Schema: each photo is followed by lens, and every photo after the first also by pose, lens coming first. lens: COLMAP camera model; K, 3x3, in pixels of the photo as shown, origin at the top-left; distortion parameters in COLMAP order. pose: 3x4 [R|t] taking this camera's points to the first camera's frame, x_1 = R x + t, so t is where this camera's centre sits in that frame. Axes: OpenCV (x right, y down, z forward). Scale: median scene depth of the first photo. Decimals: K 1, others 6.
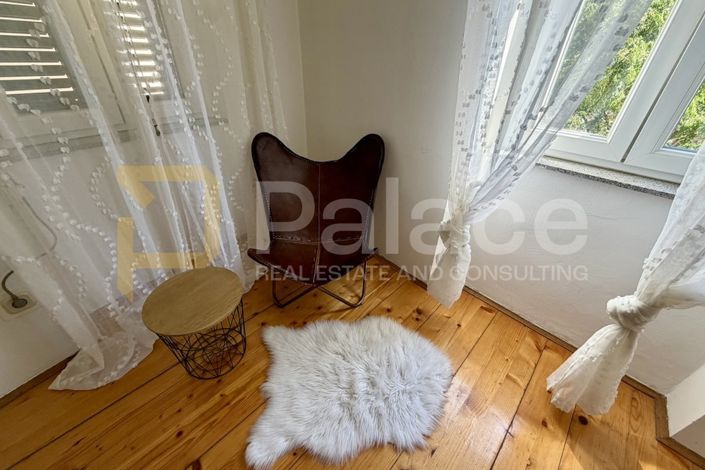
lens RADIAL K [[274.1, 0, 353.2], [0, 274.1, 241.0], [0, 0, 1]] dist [-0.000553, -0.000169]
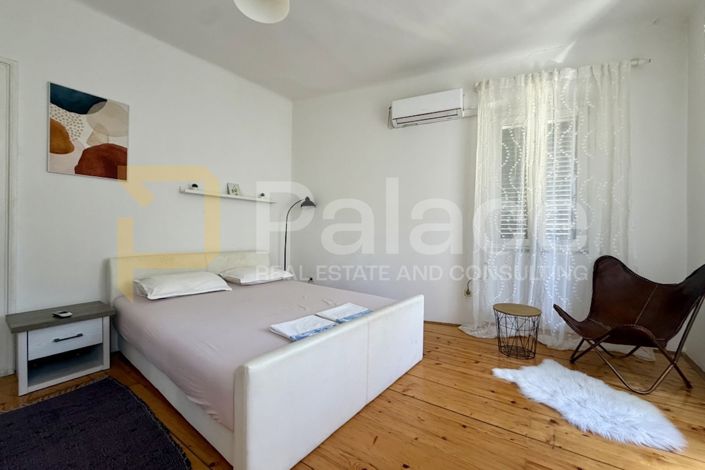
lens RADIAL K [[281.2, 0, 350.8], [0, 281.2, 234.1], [0, 0, 1]] dist [0.000817, -0.000021]
pose [[0.160317, -0.026104, -0.986720, 1.308132], [-0.547245, 0.829598, -0.110861, 0.619473], [0.821475, 0.557751, 0.118713, -0.614999]]
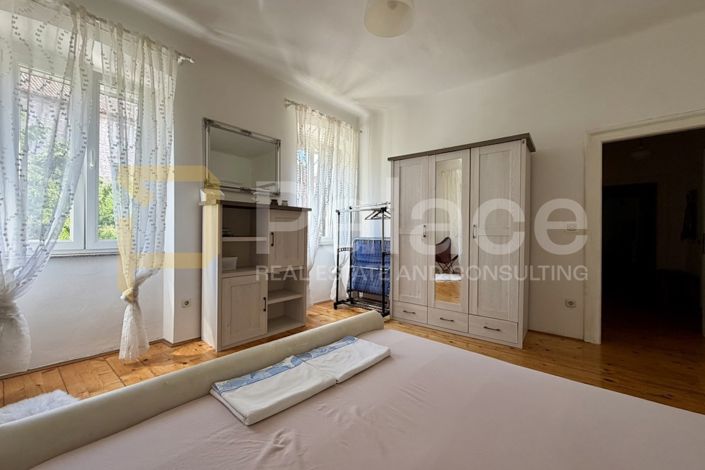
lens RADIAL K [[281.2, 0, 350.8], [0, 281.2, 234.1], [0, 0, 1]] dist [0.000817, -0.000021]
pose [[-0.097261, -0.032605, 0.994725, -1.244138], [0.537789, 0.839266, 0.080093, 0.493234], [-0.837450, 0.542742, -0.064093, -0.585469]]
